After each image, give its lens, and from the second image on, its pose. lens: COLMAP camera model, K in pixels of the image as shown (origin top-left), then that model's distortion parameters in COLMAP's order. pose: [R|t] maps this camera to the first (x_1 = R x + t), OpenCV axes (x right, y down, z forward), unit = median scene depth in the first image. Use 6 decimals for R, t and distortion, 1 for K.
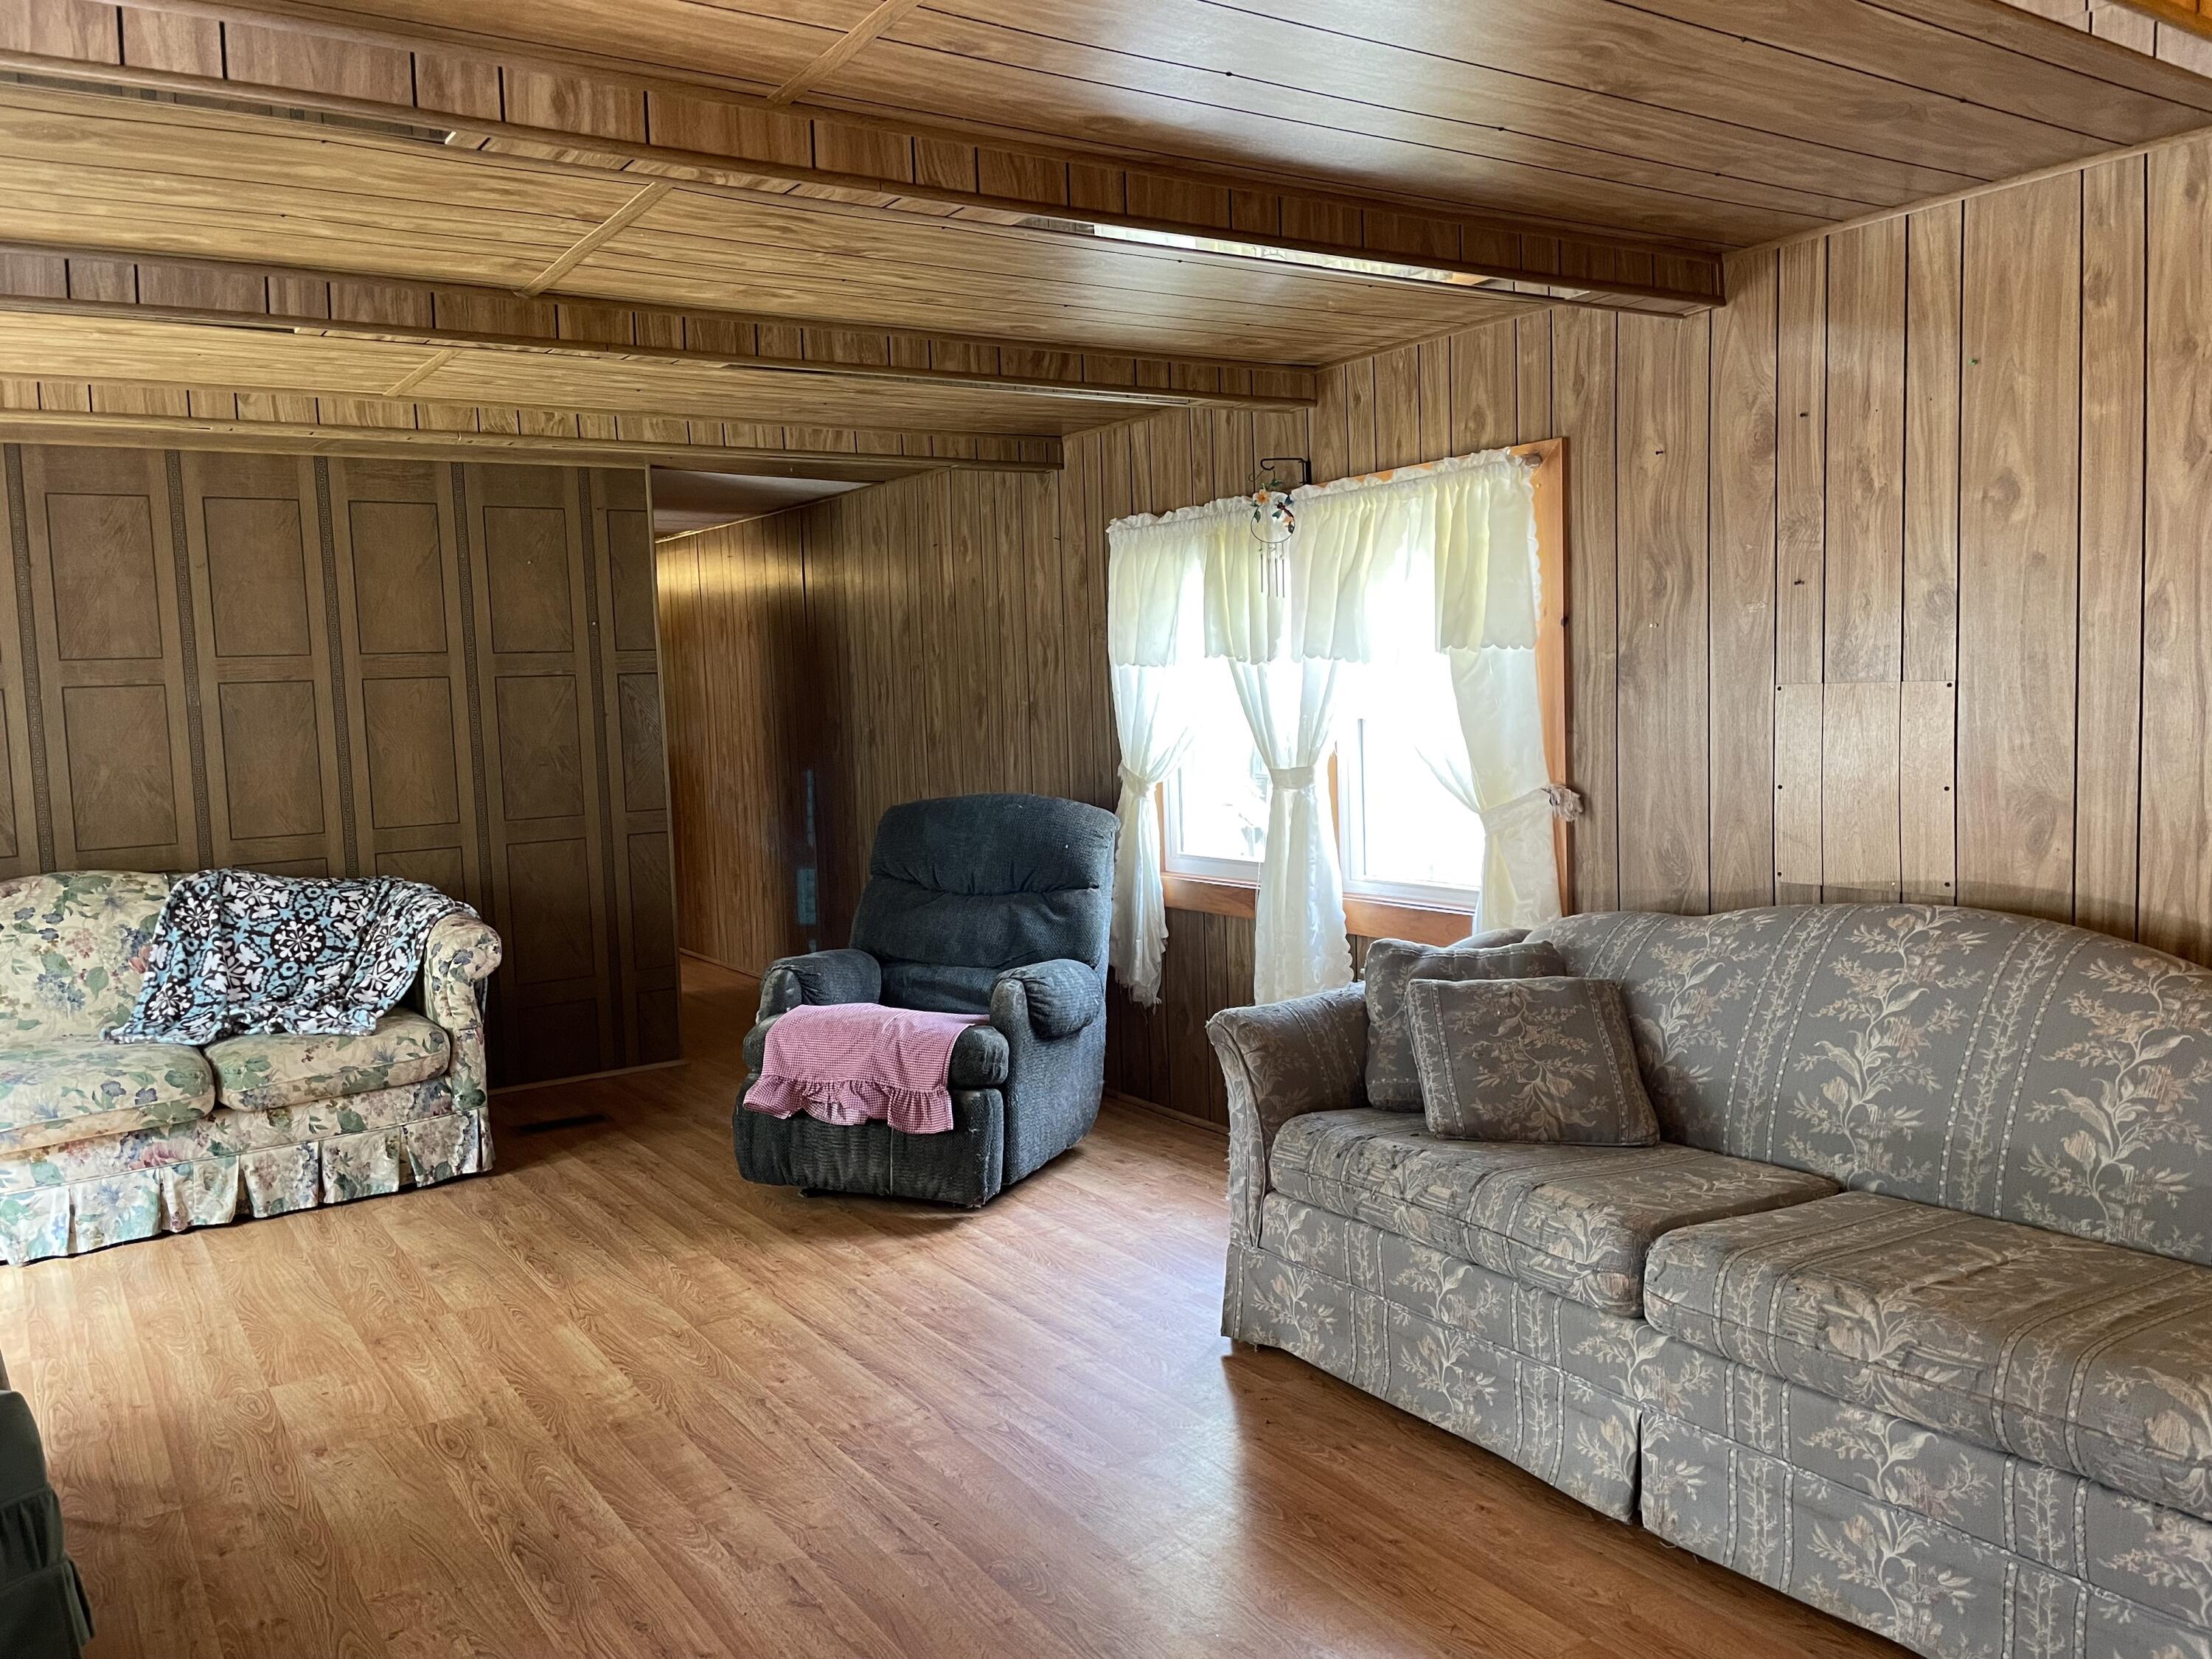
lens RADIAL K [[1676.2, 0, 1095.8], [0, 1676.2, 818.3], [0, 0, 1]] dist [0.083806, -0.114605]
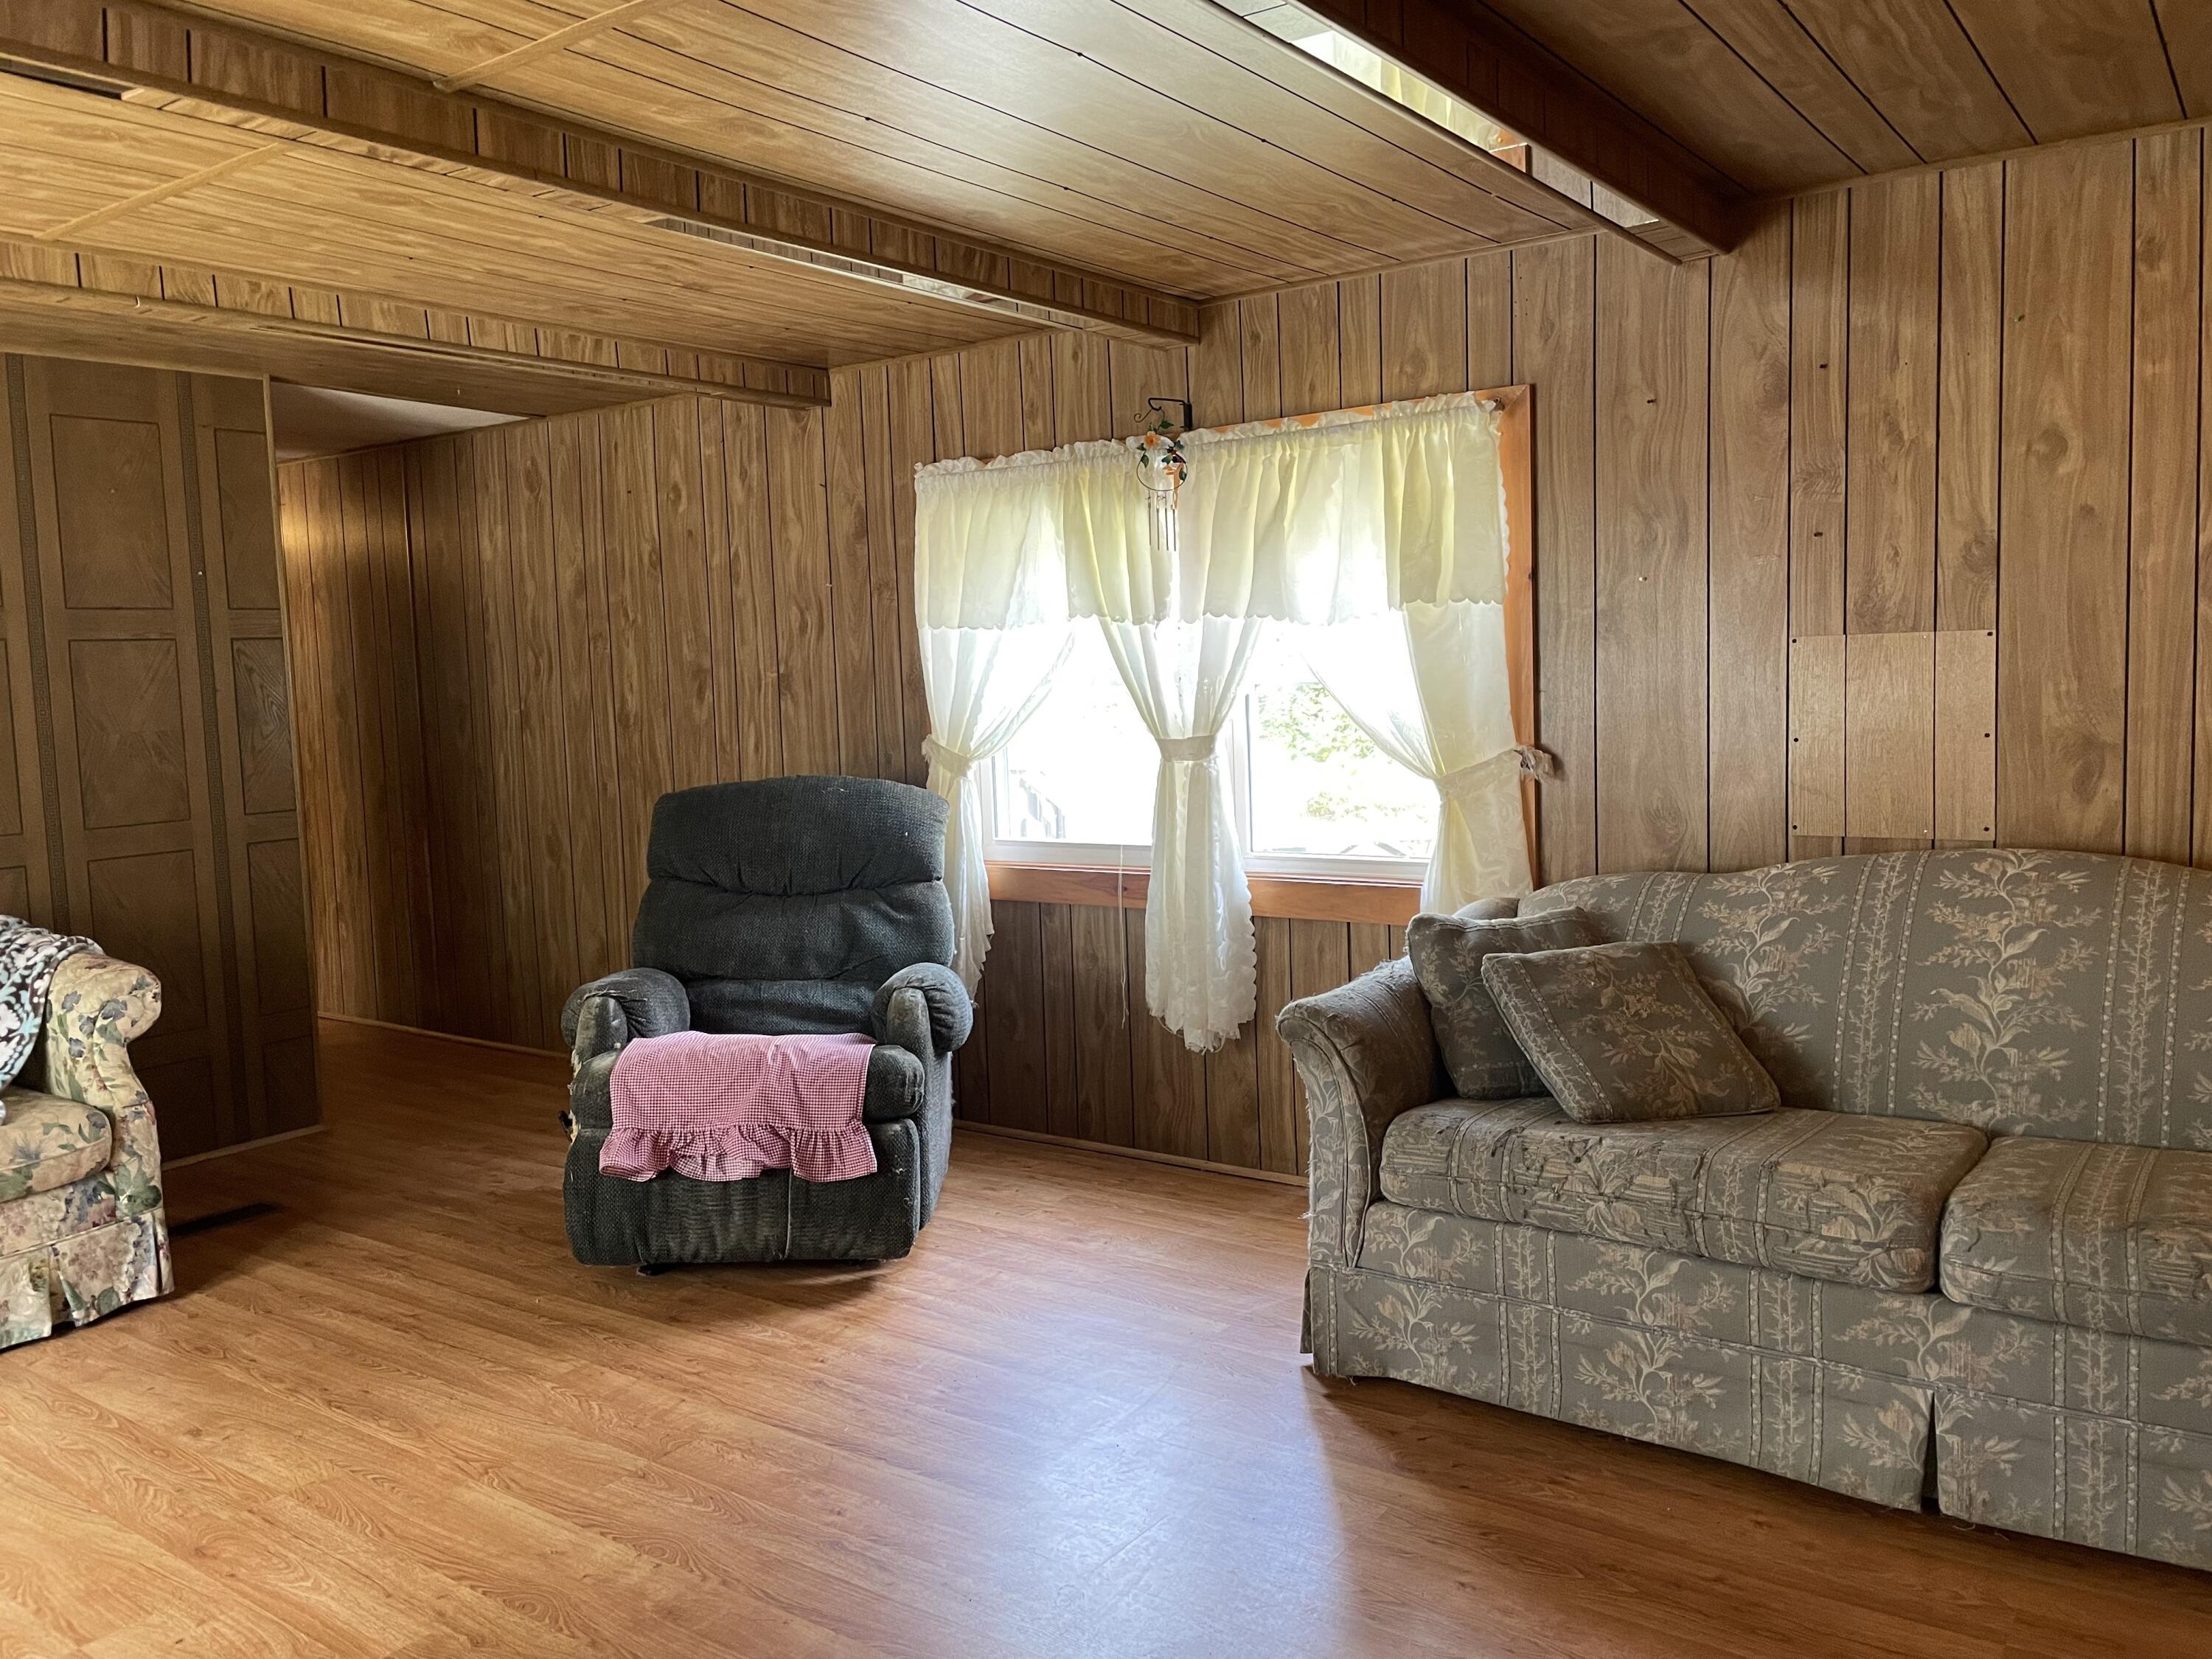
lens RADIAL K [[1676.2, 0, 1105.0], [0, 1676.2, 805.6], [0, 0, 1]] dist [0.083806, -0.114605]
pose [[0.934430, -0.026567, 0.355155, -0.252409], [0.029587, 0.999557, -0.003075, 0.008539], [-0.354916, 0.013381, 0.934802, 0.162129]]
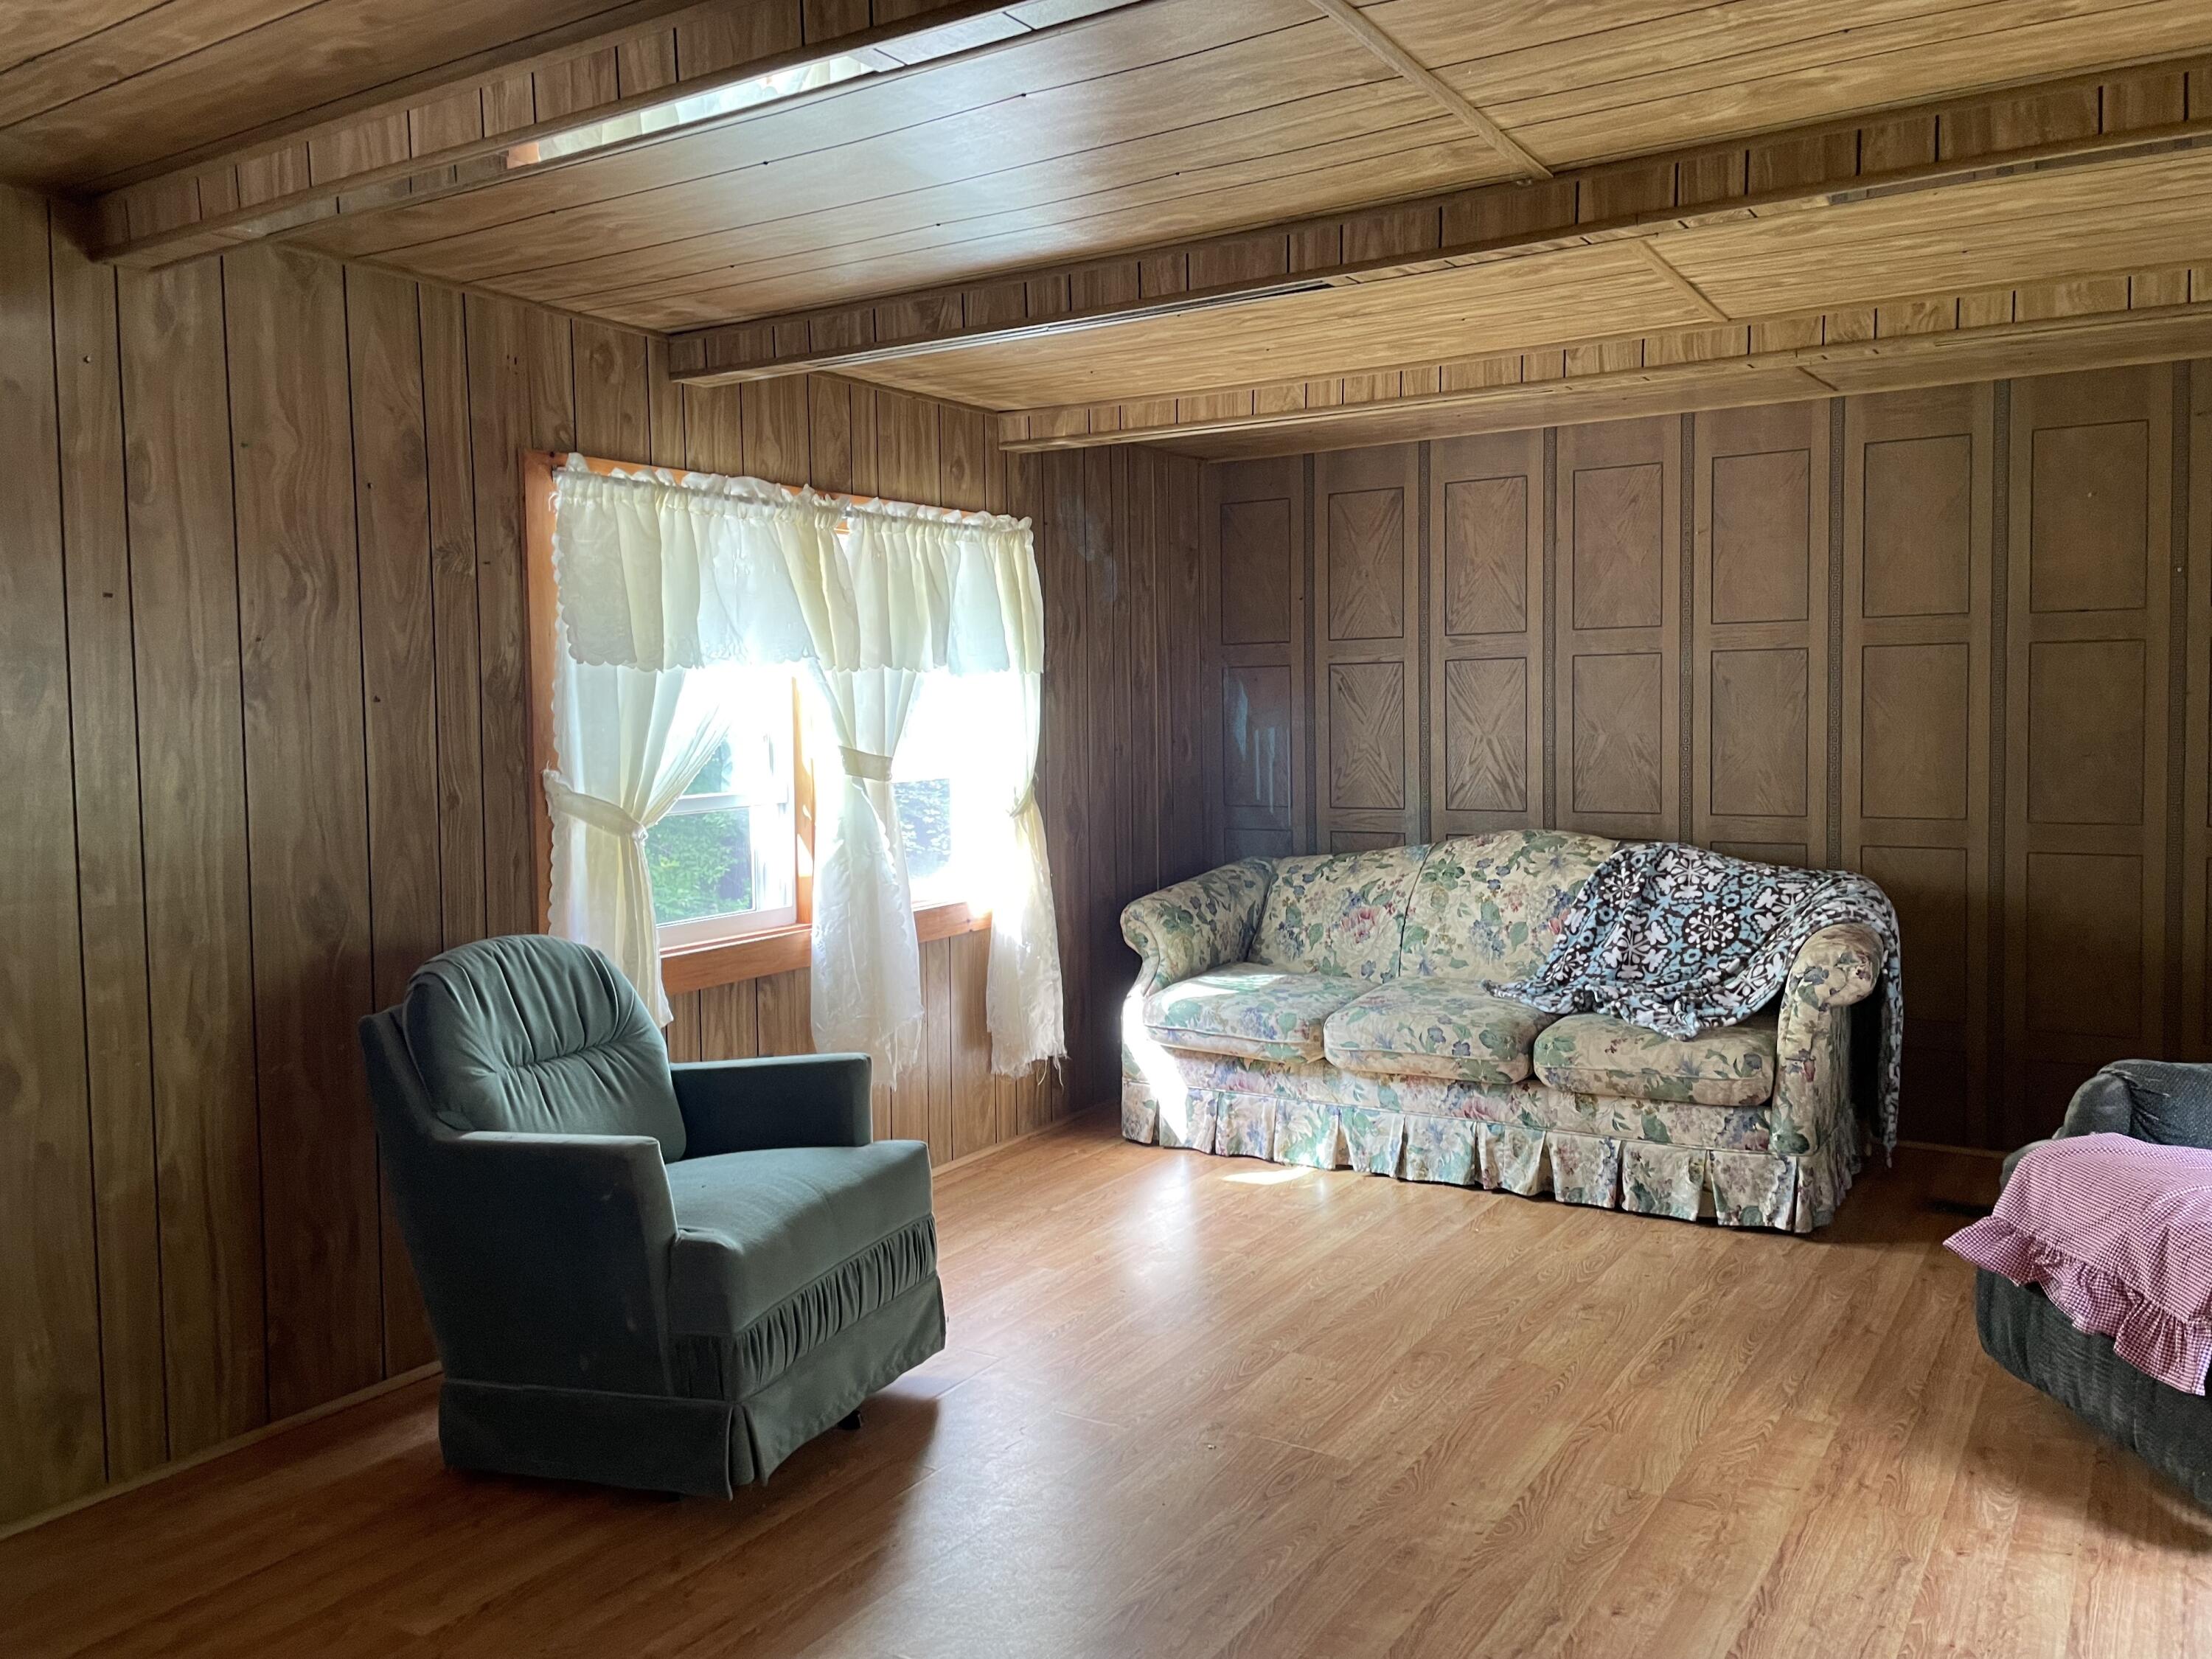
lens RADIAL K [[1676.2, 0, 1124.4], [0, 1676.2, 798.2], [0, 0, 1]] dist [0.083806, -0.114605]
pose [[0.410661, 0.080105, -0.908263, 0.267650], [-0.075131, 0.995719, 0.053849, -0.027901], [0.908688, 0.046125, 0.414921, 0.364425]]
